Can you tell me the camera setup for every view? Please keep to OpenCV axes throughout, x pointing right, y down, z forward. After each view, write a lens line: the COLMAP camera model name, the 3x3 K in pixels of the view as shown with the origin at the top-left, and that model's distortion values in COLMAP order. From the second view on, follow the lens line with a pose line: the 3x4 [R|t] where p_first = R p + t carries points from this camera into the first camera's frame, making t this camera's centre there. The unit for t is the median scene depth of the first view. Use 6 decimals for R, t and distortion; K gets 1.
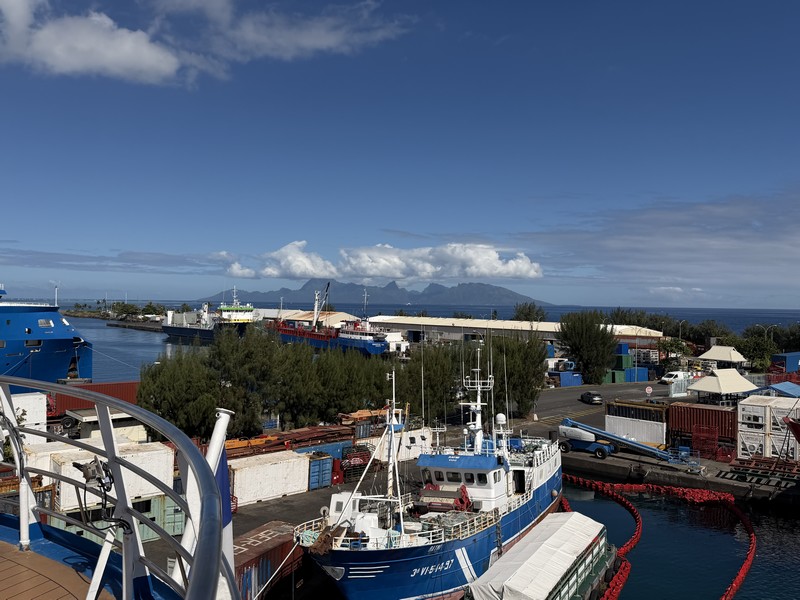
lens RADIAL K [[669.7, 0, 399.7], [0, 669.7, 302.0], [0, 0, 1]] dist [0.050899, -0.059051]
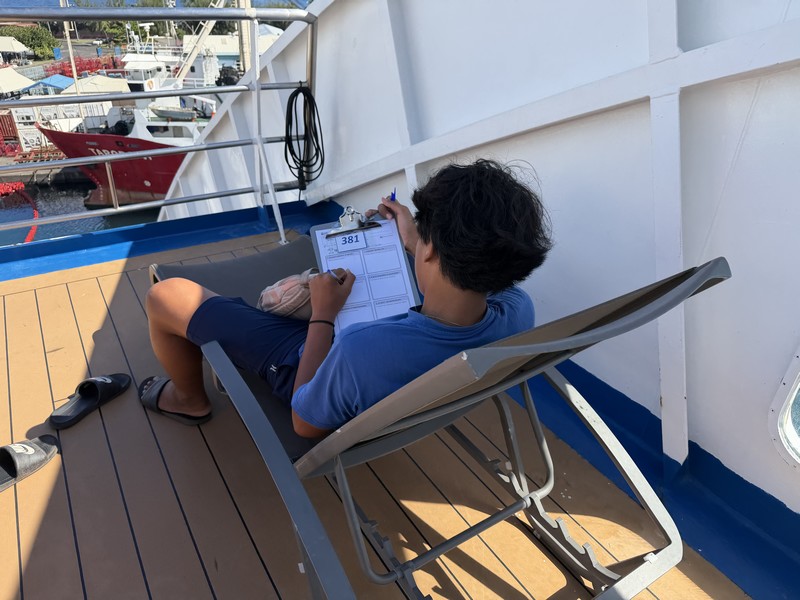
lens RADIAL K [[564.3, 0, 399.0], [0, 564.3, 301.1], [0, 0, 1]] dist [-0.007722, -0.004291]
pose [[0.552170, -0.403320, 0.729686, -0.003155], [-0.026724, 0.866193, 0.498994, -0.075922], [-0.833303, -0.295029, 0.467508, -0.186544]]
